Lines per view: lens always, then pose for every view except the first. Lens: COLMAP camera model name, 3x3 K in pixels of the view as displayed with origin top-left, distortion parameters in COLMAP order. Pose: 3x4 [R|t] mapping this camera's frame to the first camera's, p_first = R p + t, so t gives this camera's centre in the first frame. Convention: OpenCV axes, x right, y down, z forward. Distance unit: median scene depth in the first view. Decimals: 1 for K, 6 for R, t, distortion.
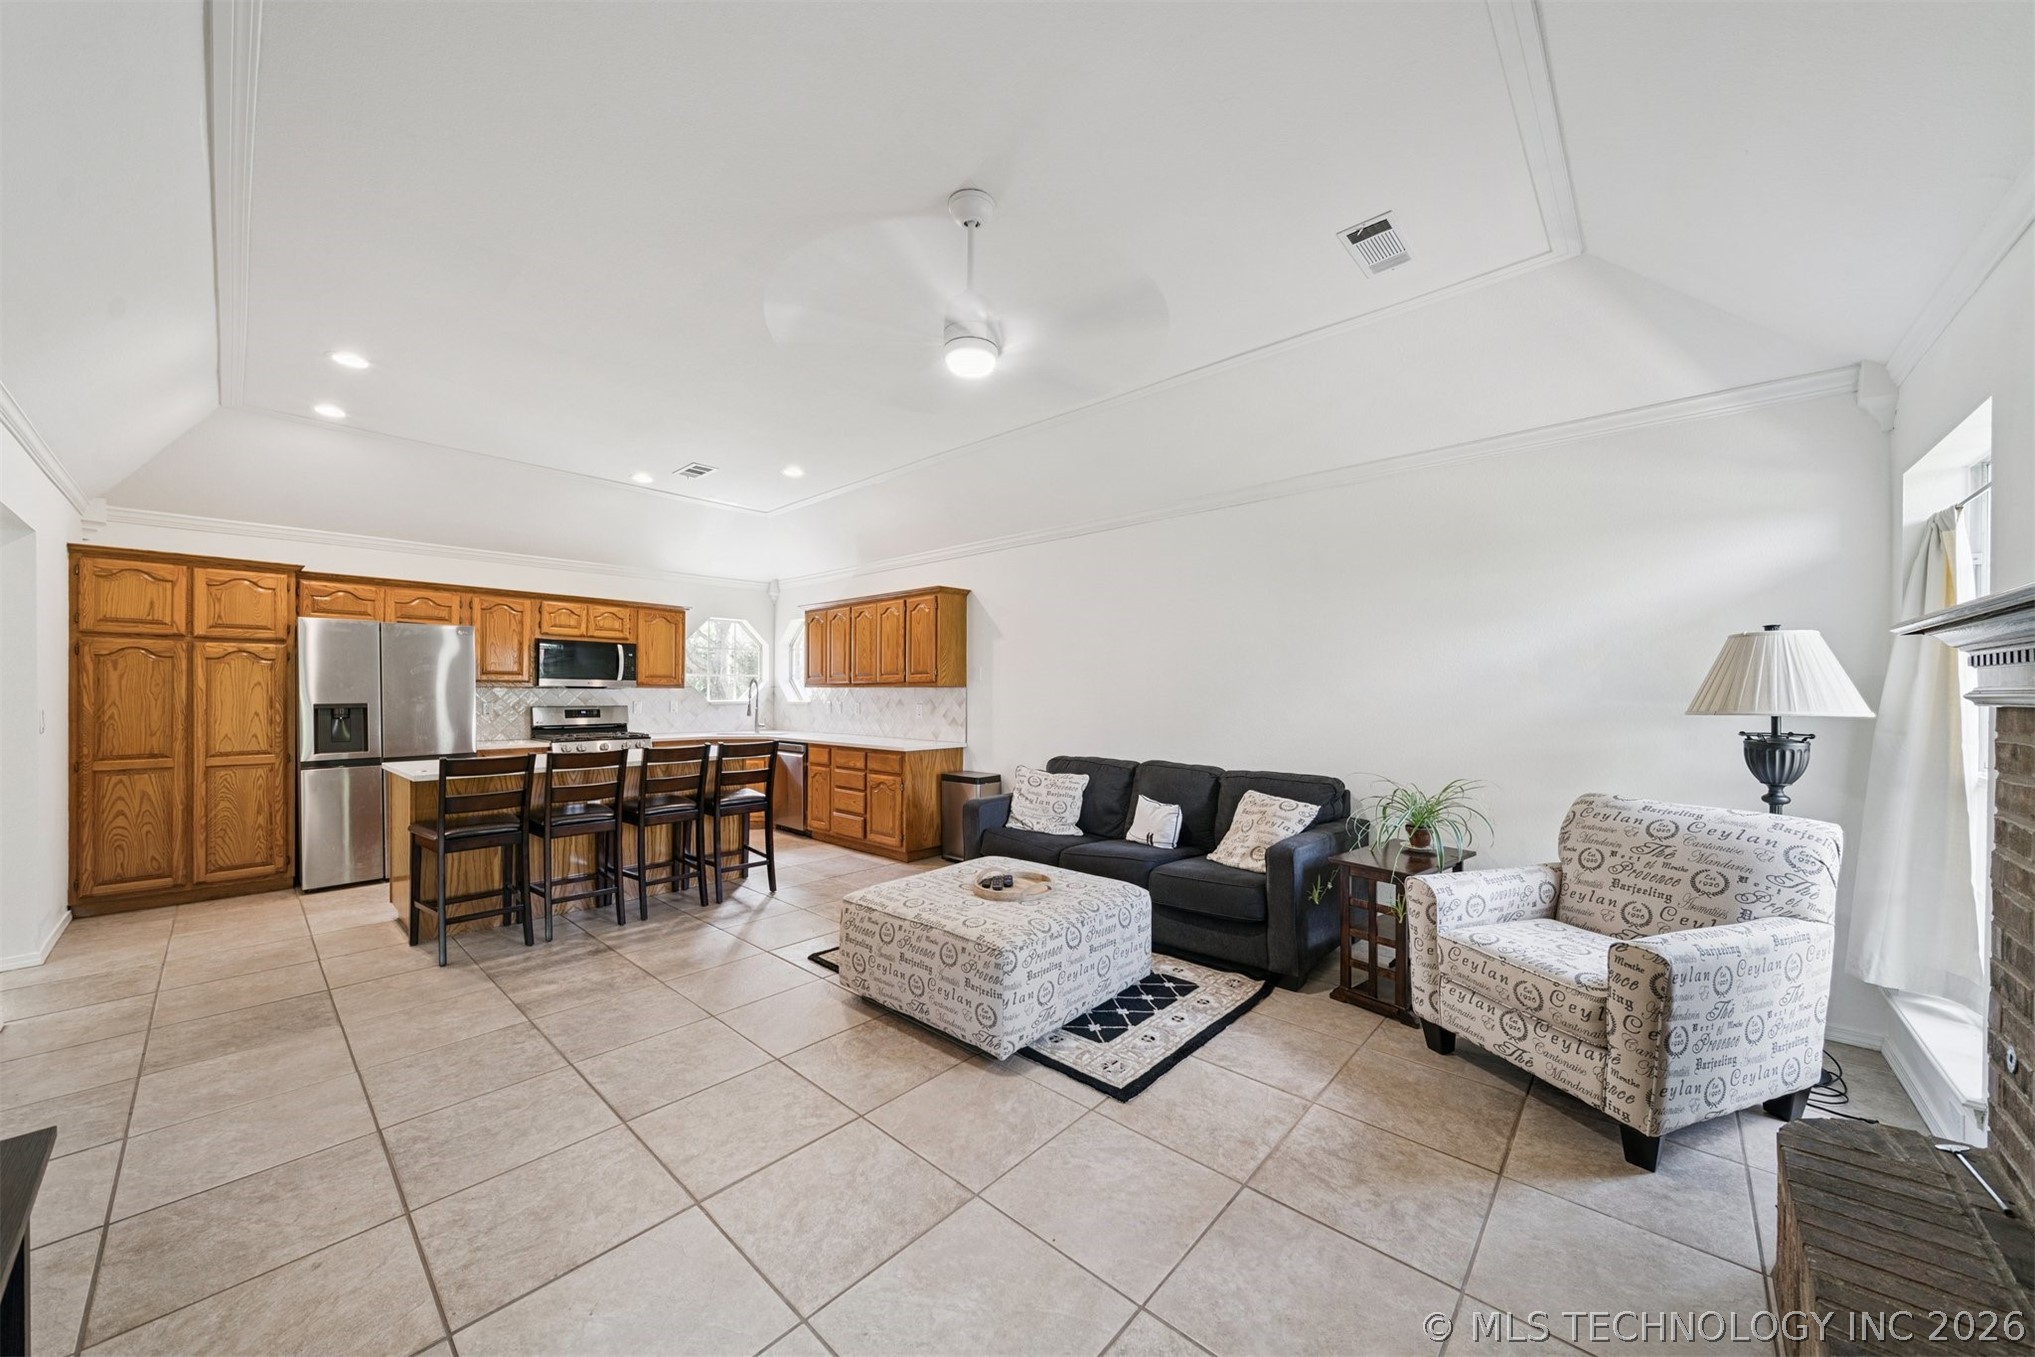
lens RADIAL K [[726.1, 0, 1017.9], [0, 726.1, 698.8], [0, 0, 1]] dist [-0.000094, -0.000058]
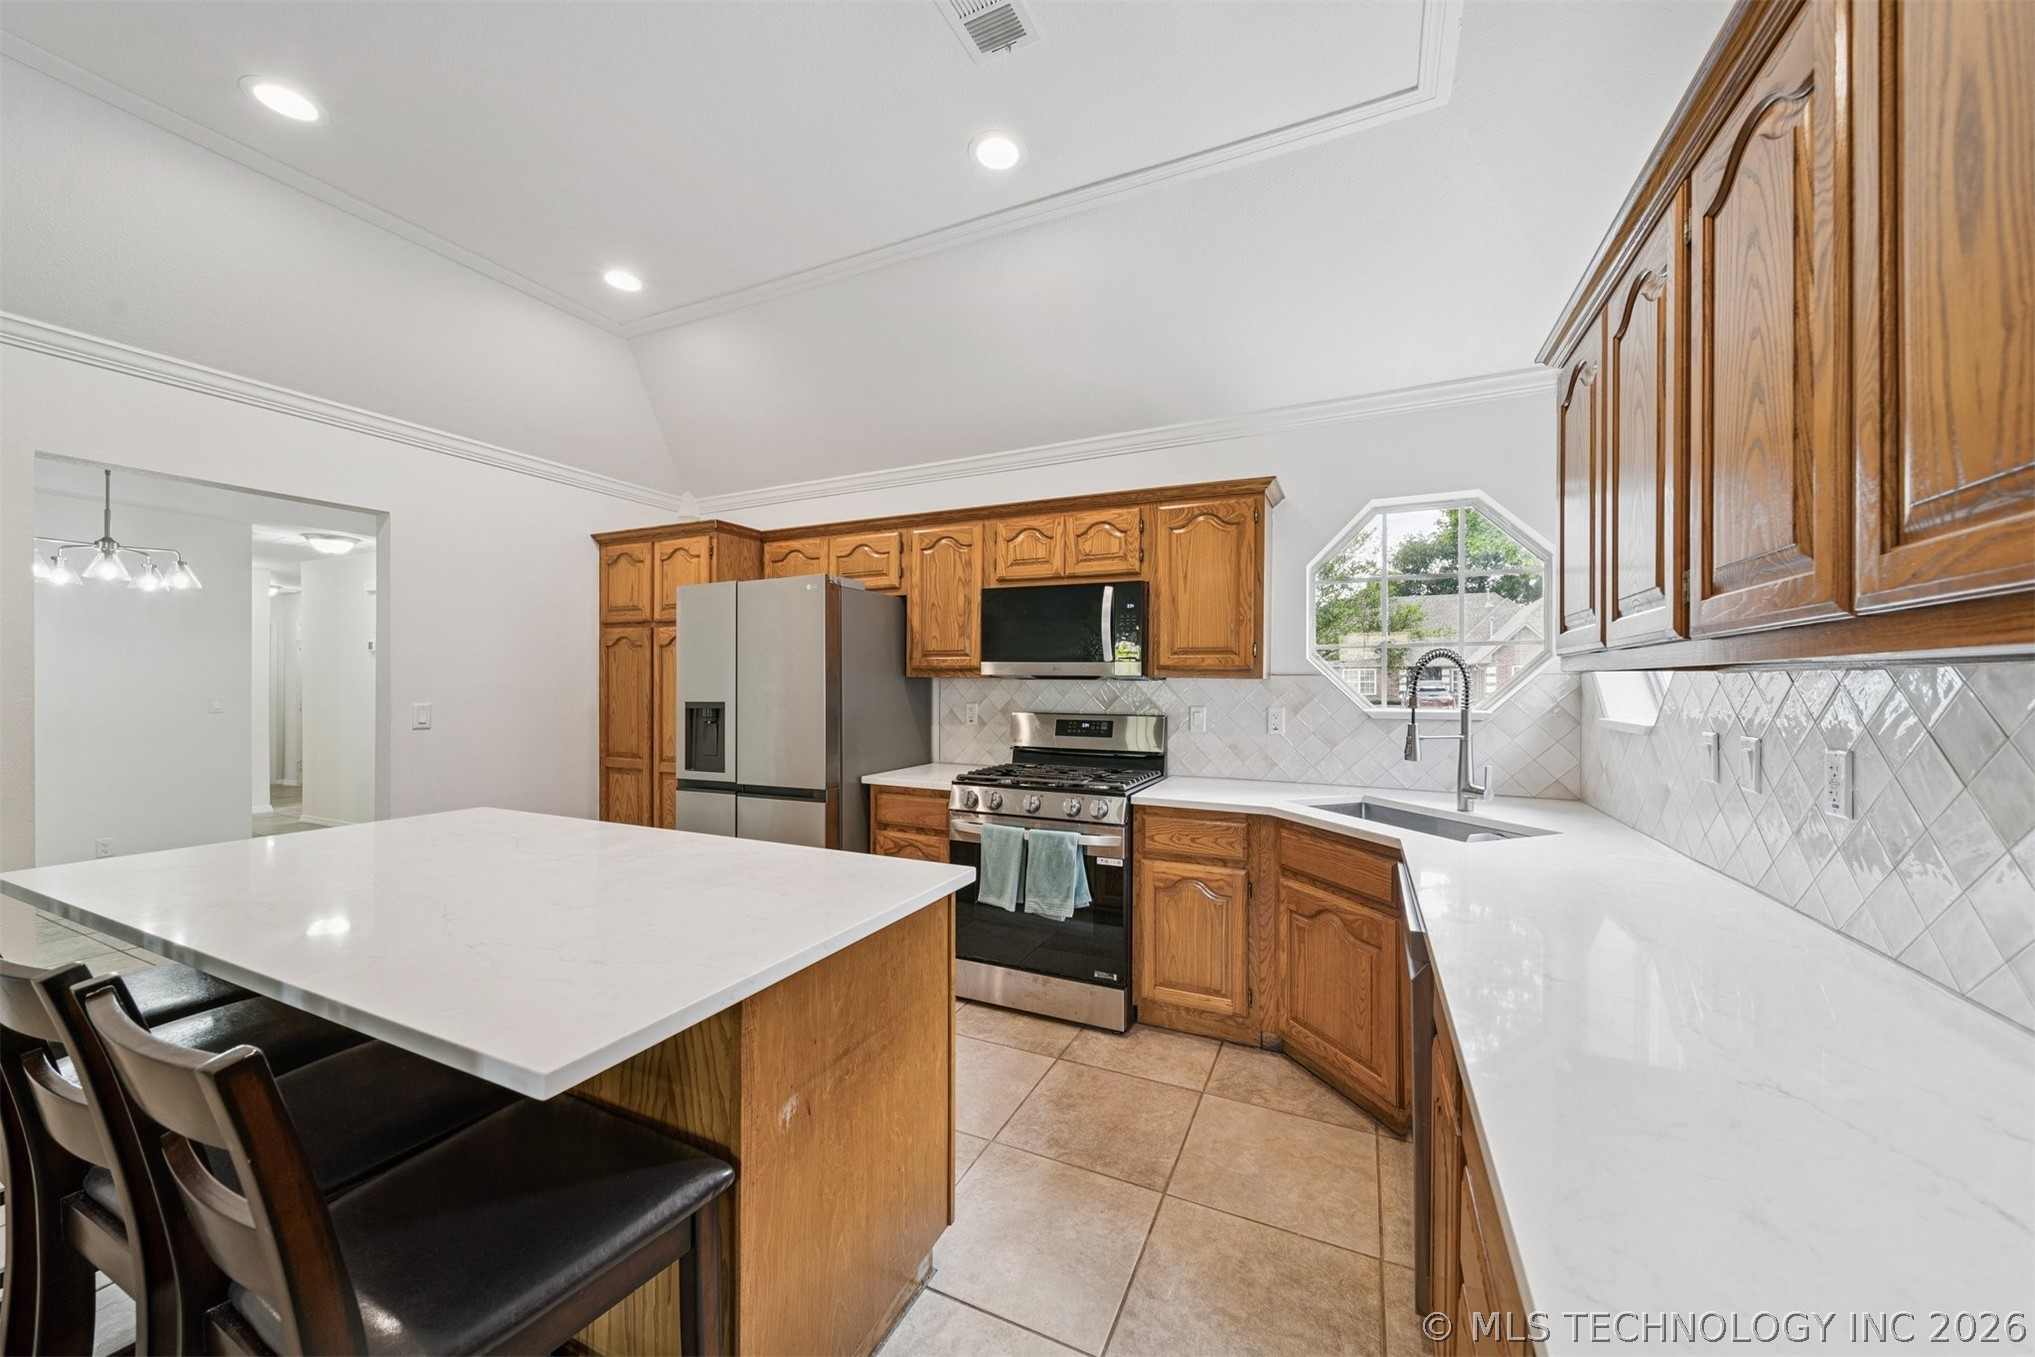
lens RADIAL K [[719.0, 0, 1019.0], [0, 719.0, 688.4], [0, 0, 1]] dist [-0.000242, -0.000153]
pose [[0.278332, 0.008361, -0.960448, -0.132443], [-0.011511, 0.999919, 0.005369, -0.011555], [0.960416, 0.009561, 0.278406, 0.874940]]
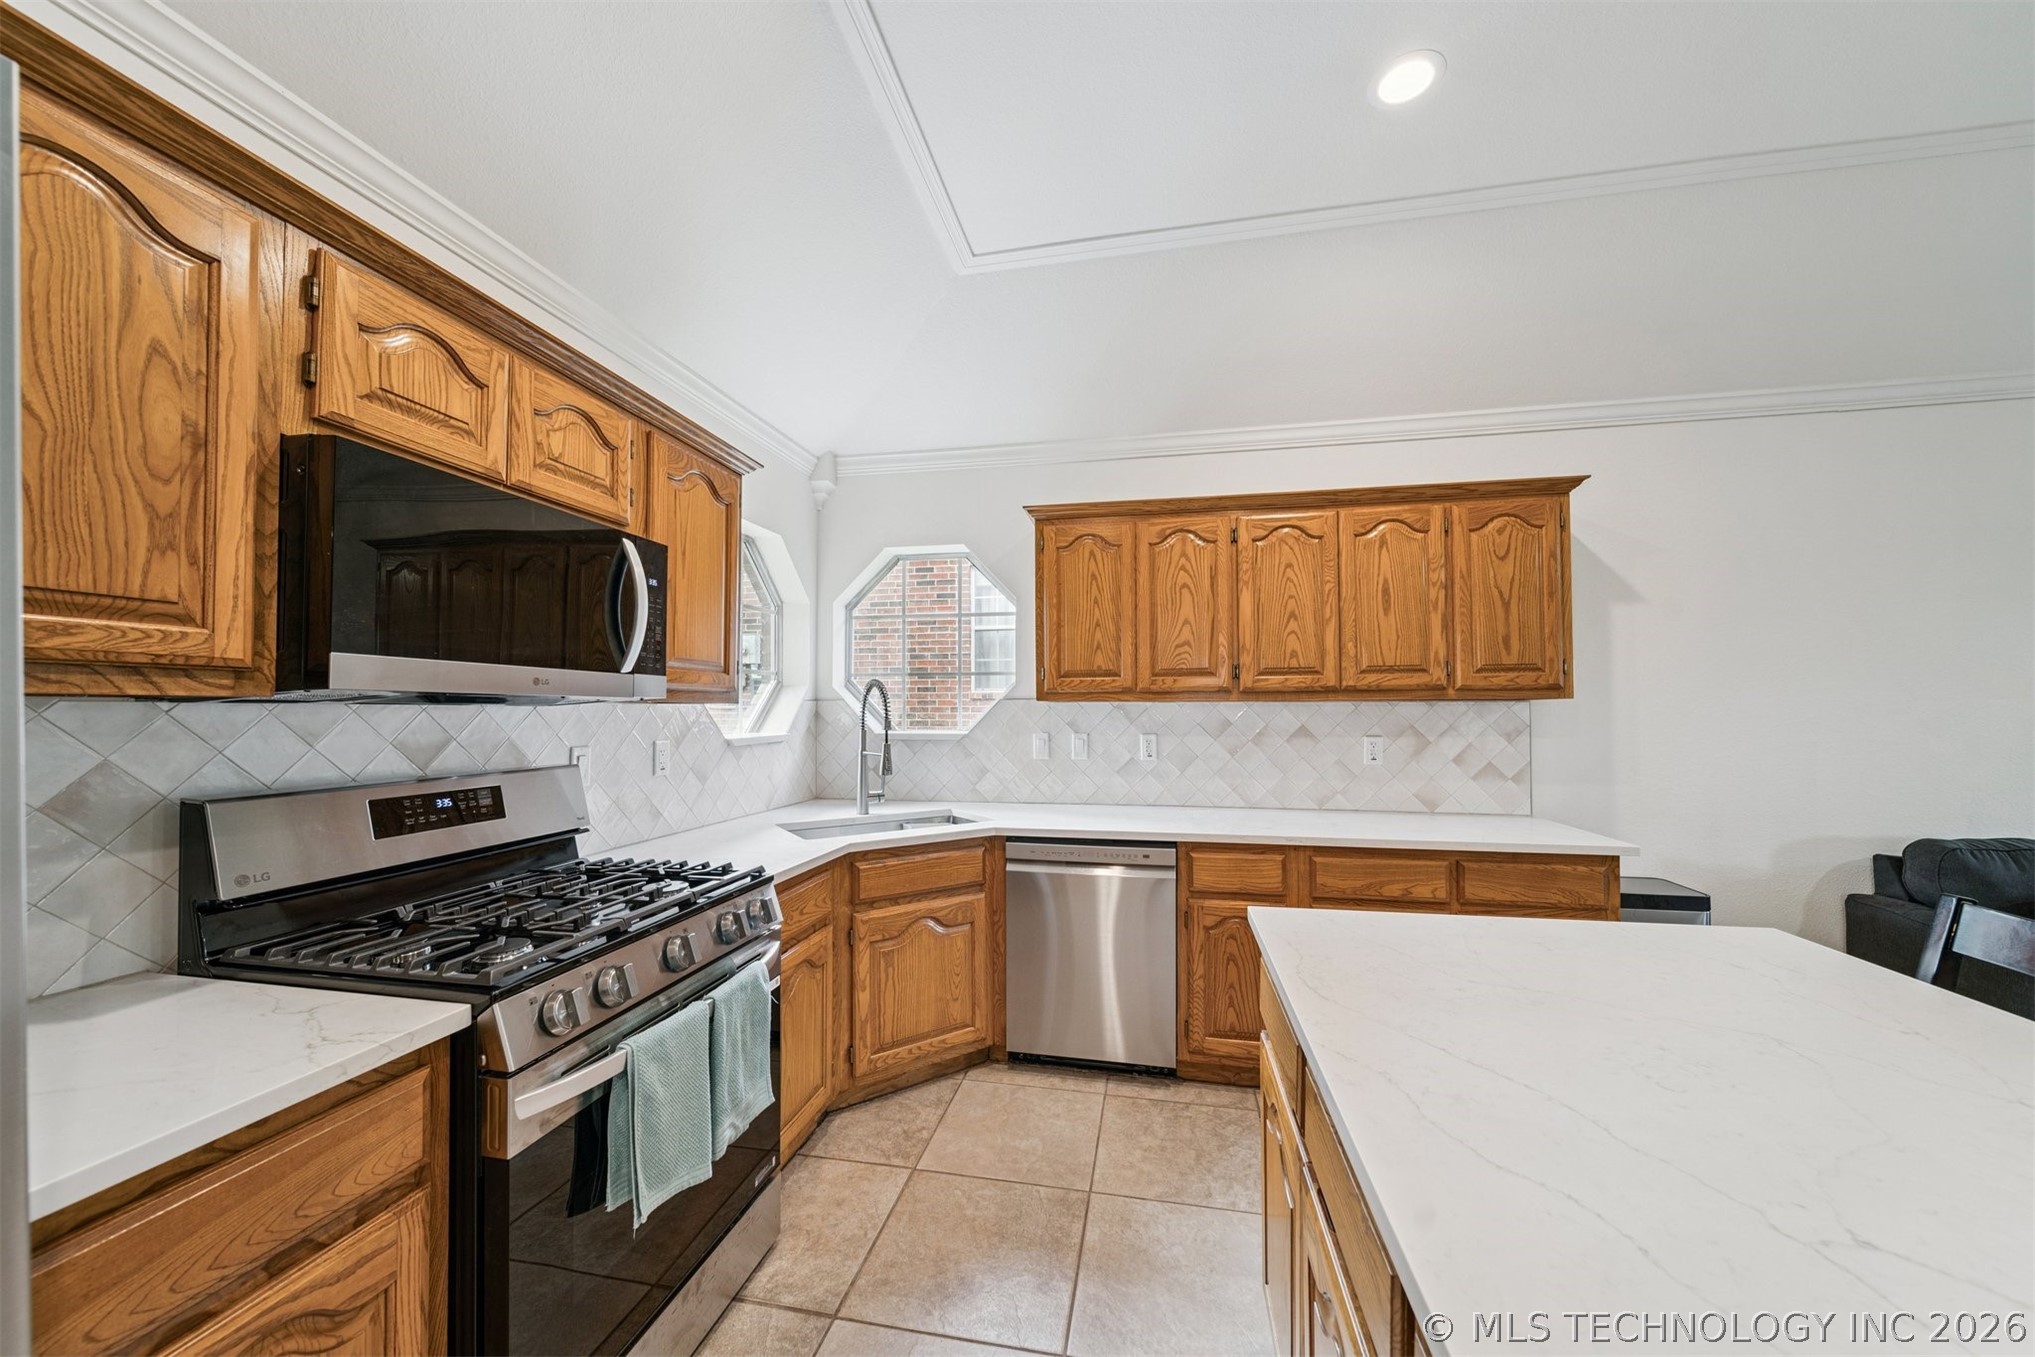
lens RADIAL K [[726.1, 0, 1017.9], [0, 726.1, 698.8], [0, 0, 1]] dist [-0.000094, -0.000058]
pose [[0.860570, 0.002200, 0.509328, -0.601194], [0.008655, 0.999783, -0.018942, -0.011202], [-0.509259, 0.020709, 0.860364, 0.752890]]
